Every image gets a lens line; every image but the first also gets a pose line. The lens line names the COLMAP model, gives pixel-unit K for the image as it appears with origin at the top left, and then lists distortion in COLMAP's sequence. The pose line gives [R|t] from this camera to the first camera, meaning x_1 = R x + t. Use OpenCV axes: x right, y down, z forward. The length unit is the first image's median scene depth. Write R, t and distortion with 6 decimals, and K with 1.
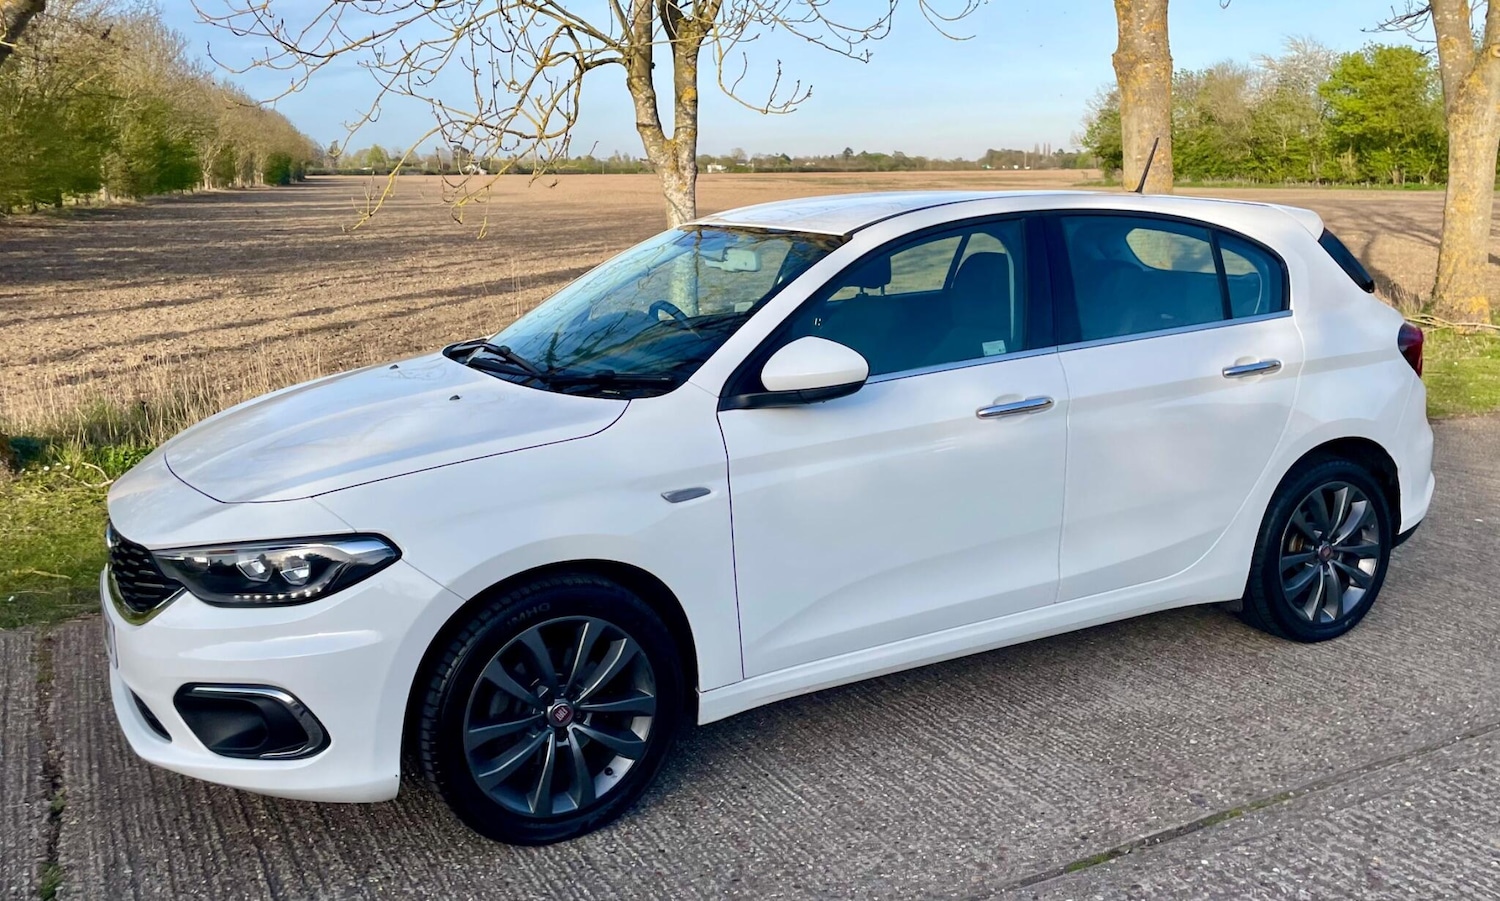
lens RADIAL K [[1318.2, 0, 792.1], [0, 1318.2, 349.5], [0, 0, 1]] dist [0.077585, -0.081081]
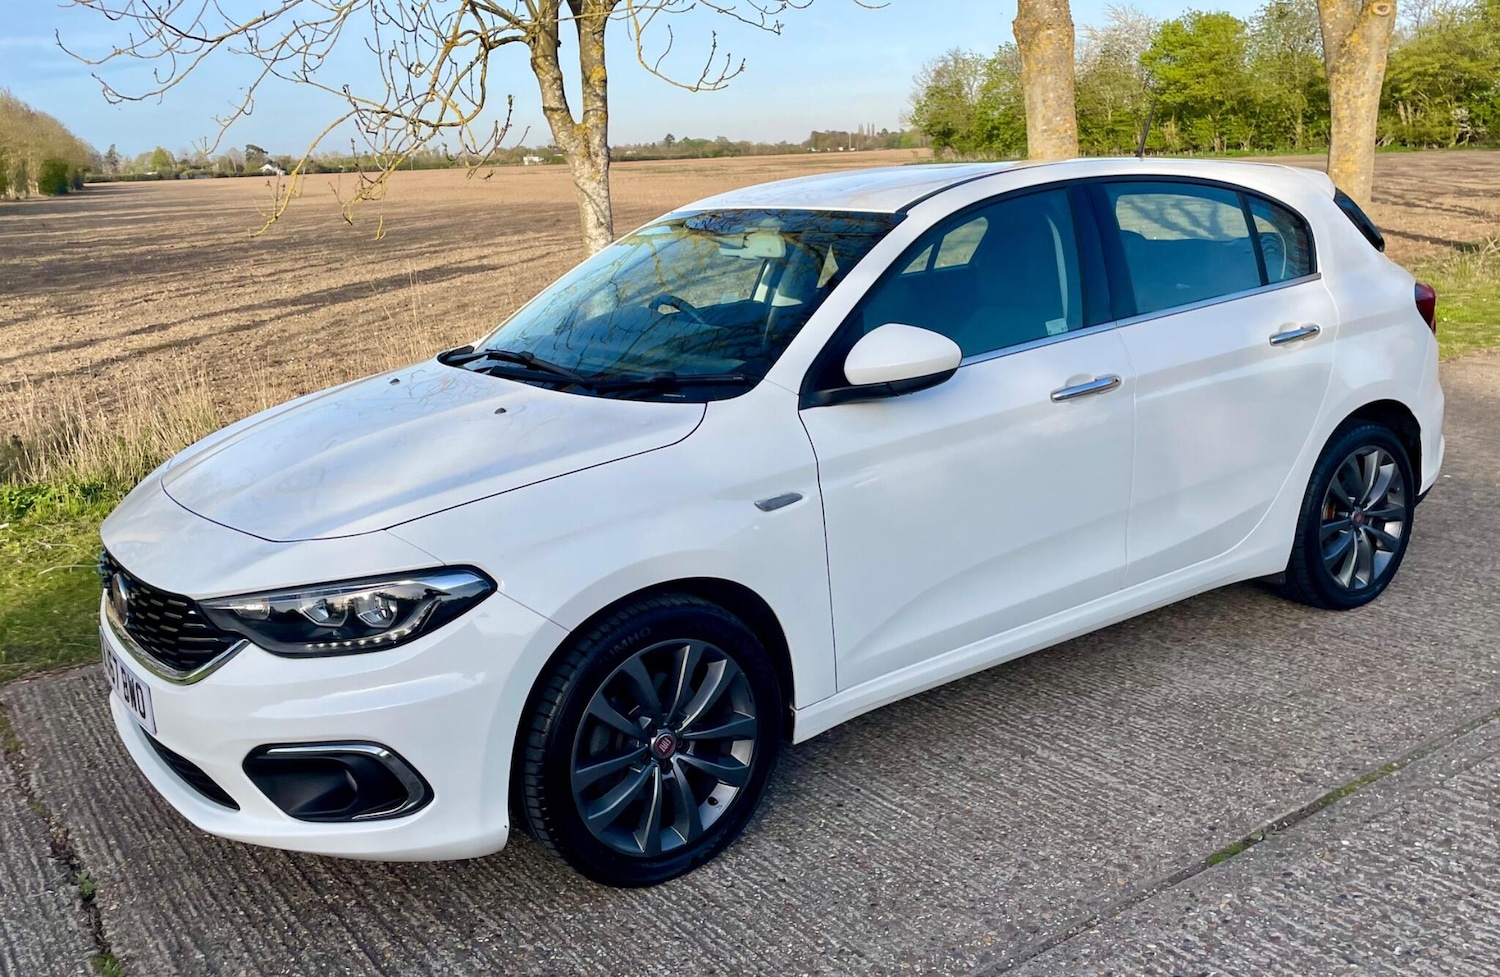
lens RADIAL K [[1349.1, 0, 761.7], [0, 1349.1, 423.4], [0, 0, 1]] dist [0.071462, -0.065052]
pose [[0.993312, -0.056350, 0.100777, -0.075091], [0.050287, 0.996825, 0.061730, -0.001110], [-0.103936, -0.056249, 0.992992, 0.028368]]
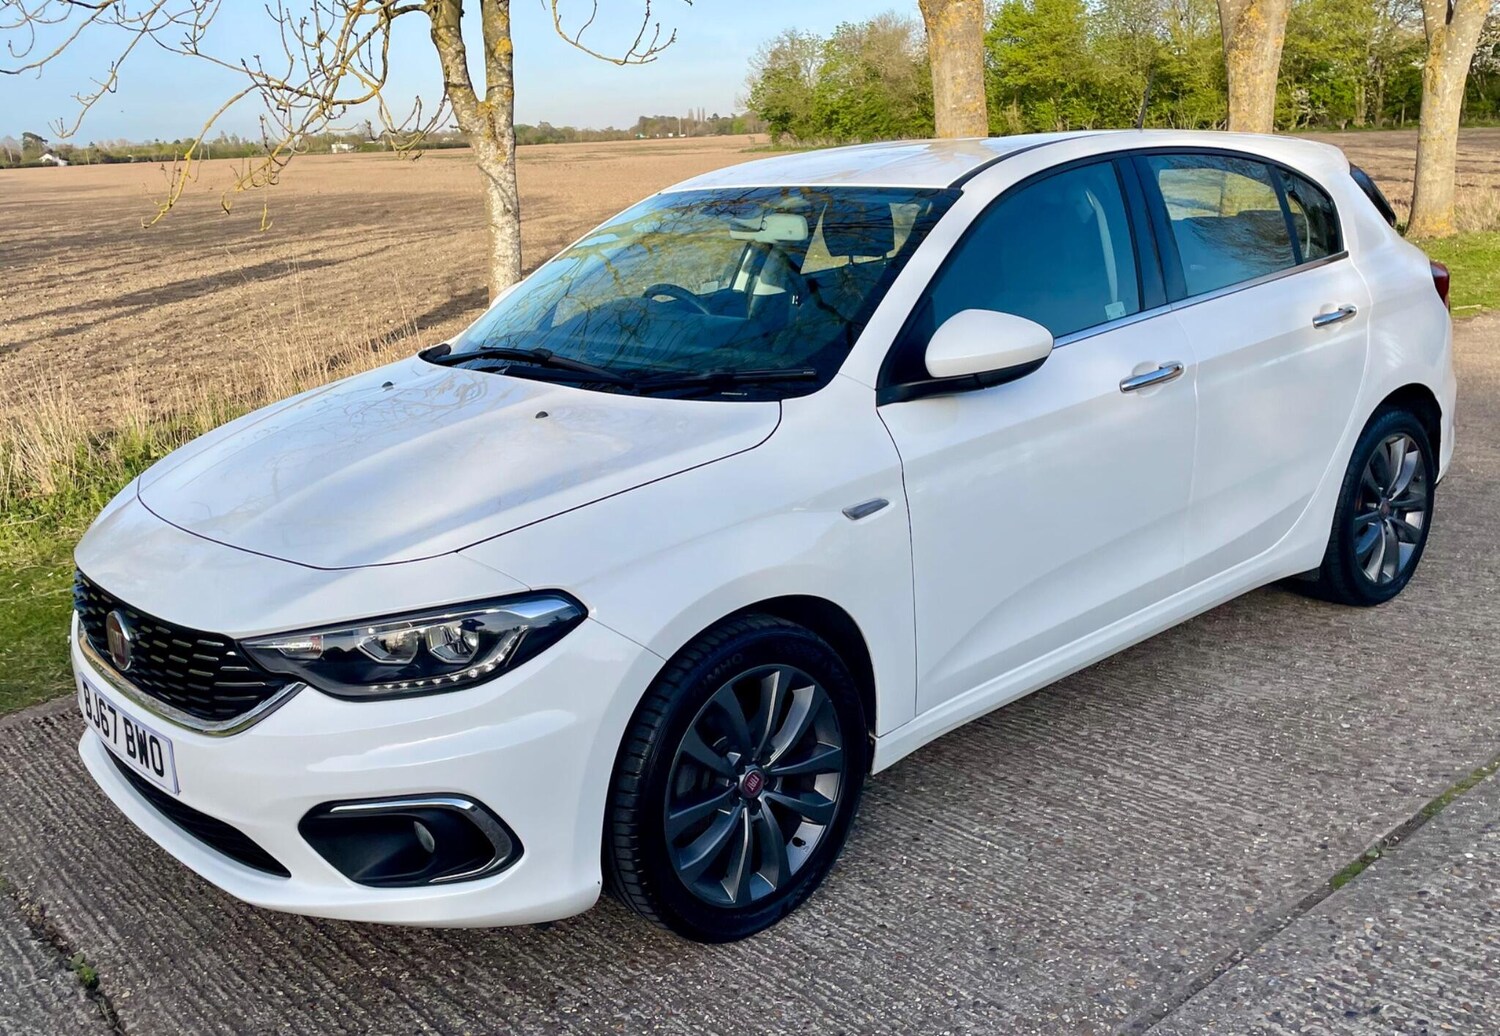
lens RADIAL K [[1419.0, 0, 709.7], [0, 1419.0, 440.8], [0, 0, 1]] dist [0.042129, 0.000000]
pose [[0.980165, -0.080060, 0.181293, -0.136453], [0.066737, 0.994682, 0.078443, -0.003580], [-0.186609, -0.064788, 0.980296, 0.059263]]
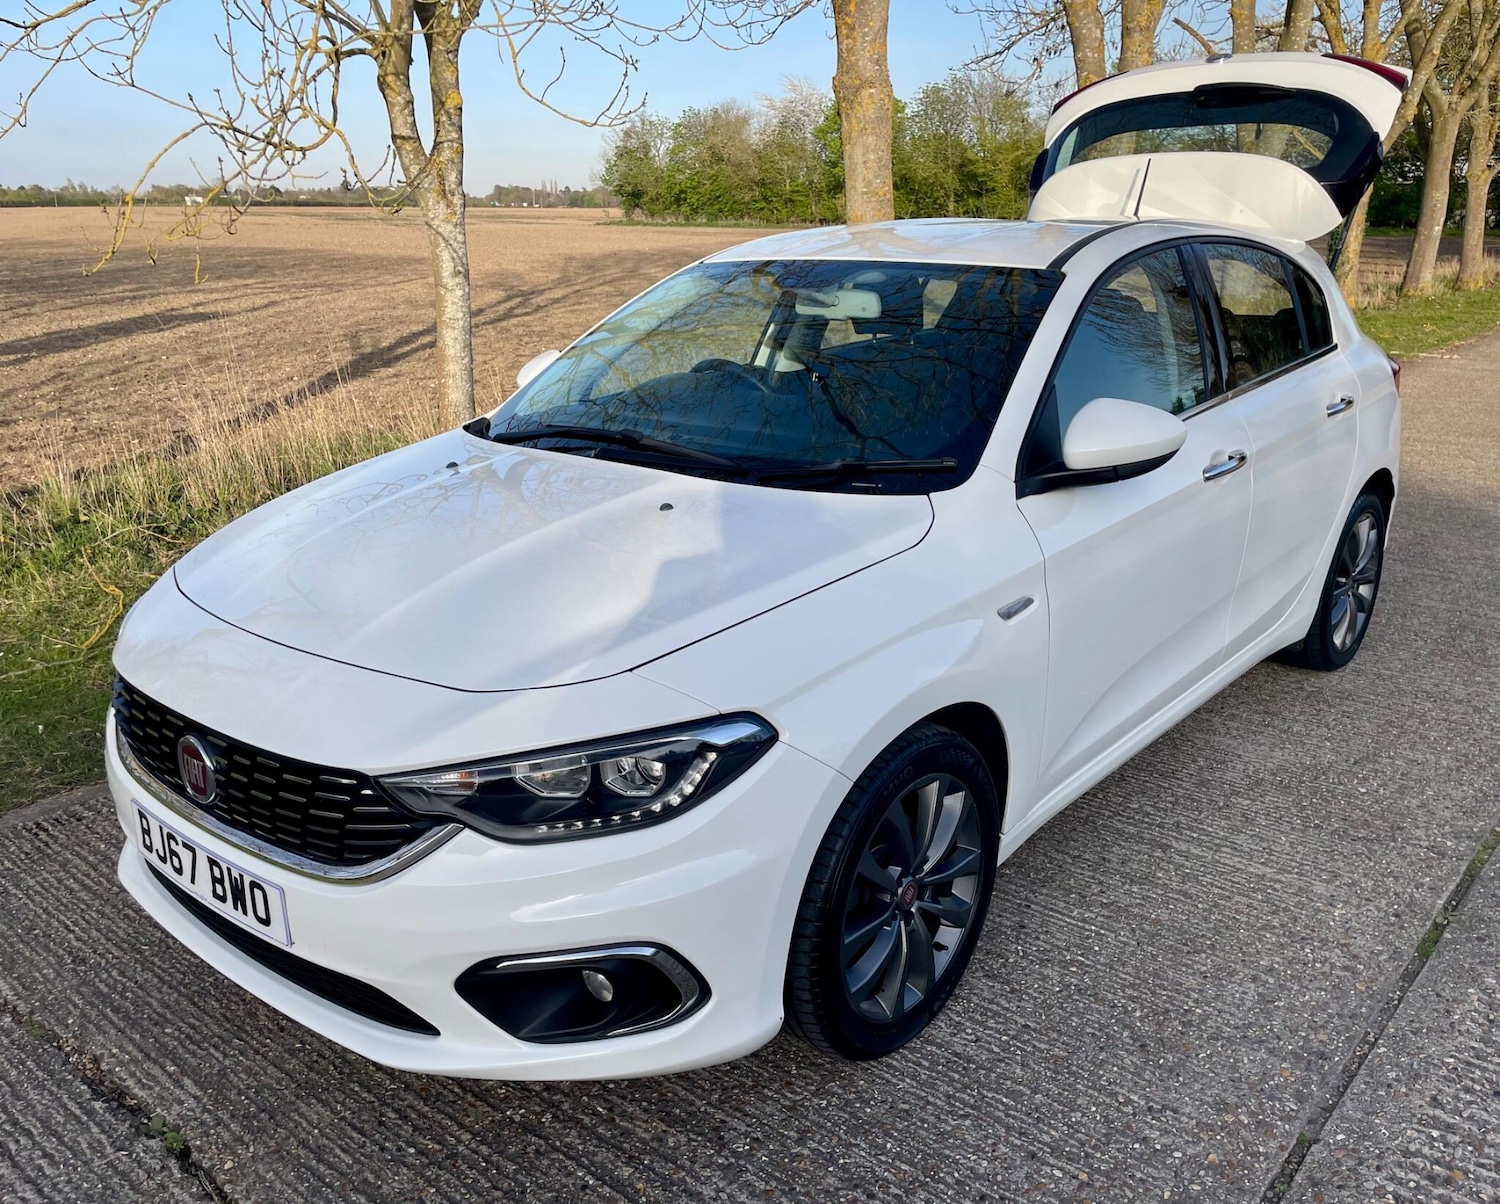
lens RADIAL K [[1253.5, 0, 795.5], [0, 1253.5, 615.8], [0, 0, 1]] dist [0.063724, -0.065009]
pose [[0.932130, -0.106725, 0.346039, -0.190525], [0.043959, 0.981865, 0.184412, -0.012544], [-0.359446, -0.156684, 0.919918, 0.141431]]
